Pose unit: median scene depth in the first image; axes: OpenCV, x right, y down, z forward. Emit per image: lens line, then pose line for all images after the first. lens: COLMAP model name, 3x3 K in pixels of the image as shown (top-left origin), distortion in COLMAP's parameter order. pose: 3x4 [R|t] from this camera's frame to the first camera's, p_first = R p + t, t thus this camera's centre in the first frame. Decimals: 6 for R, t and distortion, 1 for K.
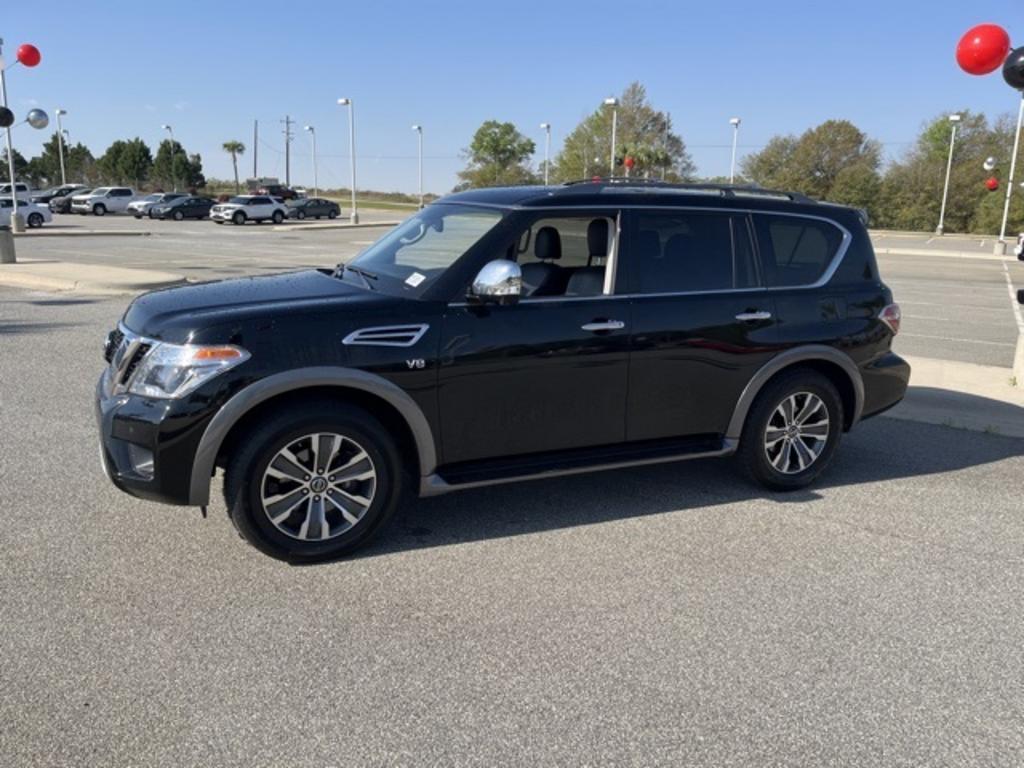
lens RADIAL K [[799.2, 0, 509.3], [0, 799.2, 386.4], [0, 0, 1]] dist [0.067879, -0.088738]
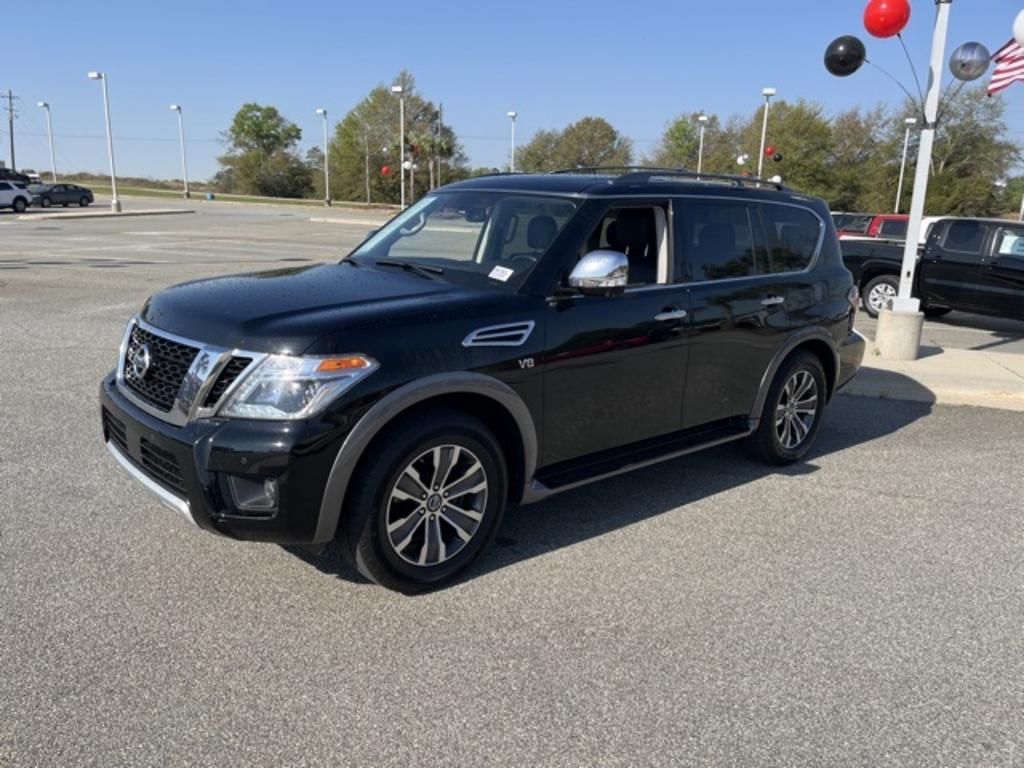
lens RADIAL K [[799.2, 0, 510.3], [0, 799.2, 380.7], [0, 0, 1]] dist [0.067879, -0.088738]
pose [[0.958051, -0.059353, 0.280384, -0.313684], [0.057714, 0.998233, 0.014106, -0.017783], [-0.280726, 0.002668, 0.959784, 0.086370]]
